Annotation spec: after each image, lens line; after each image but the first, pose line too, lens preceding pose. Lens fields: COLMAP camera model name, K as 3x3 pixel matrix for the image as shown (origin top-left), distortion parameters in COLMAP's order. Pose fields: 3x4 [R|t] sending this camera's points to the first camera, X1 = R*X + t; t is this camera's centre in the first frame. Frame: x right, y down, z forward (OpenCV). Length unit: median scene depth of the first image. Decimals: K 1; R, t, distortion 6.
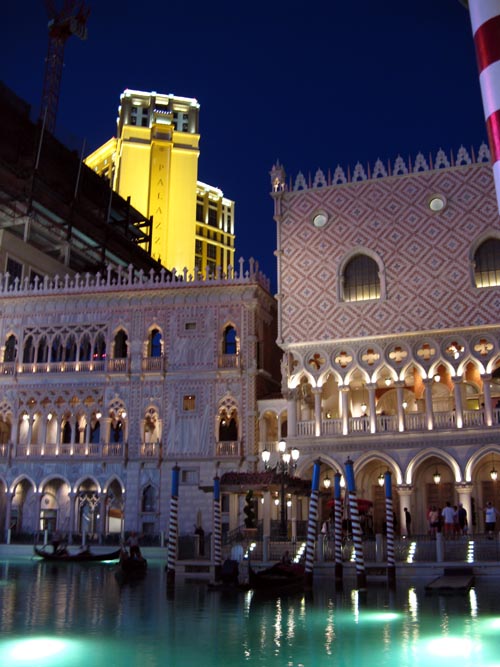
lens RADIAL K [[702.1, 0, 250.0], [0, 702.1, 333.5], [0, 0, 1]] dist [-0.197233, 0.197216]
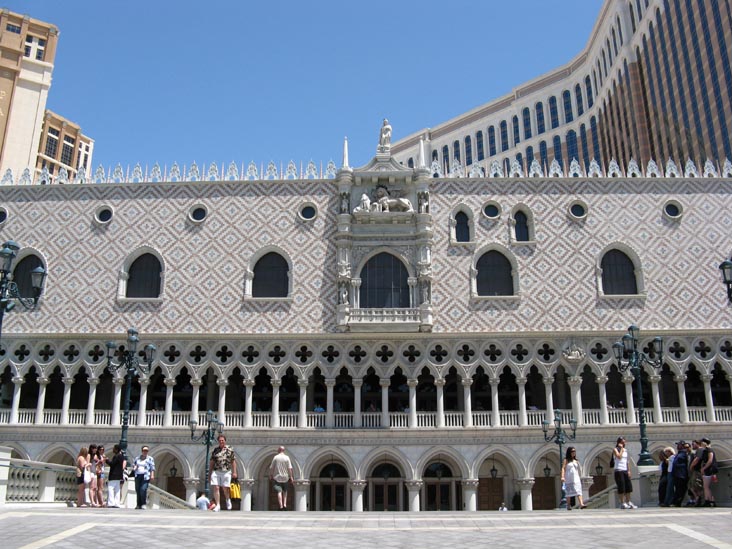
lens RADIAL K [[770.5, 0, 366.0], [0, 770.5, 274.5], [0, 0, 1]] dist [-0.197233, 0.197216]
pose [[0.949170, 0.096199, 0.299704, 0.254967], [-0.088866, 0.995317, -0.038035, -0.071171], [-0.301959, 0.009468, 0.953274, -0.199012]]
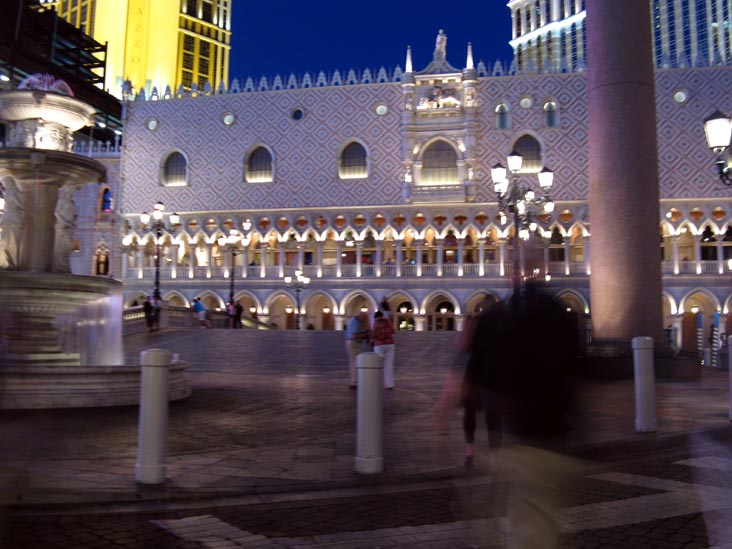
lens RADIAL K [[770.5, 0, 366.0], [0, 770.5, 274.5], [0, 0, 1]] dist [-0.197233, 0.197216]
pose [[0.992419, 0.022485, 0.120829, 0.300964], [-0.045556, 0.980390, 0.191730, -0.152764], [-0.114149, -0.195780, 0.973982, -0.499220]]
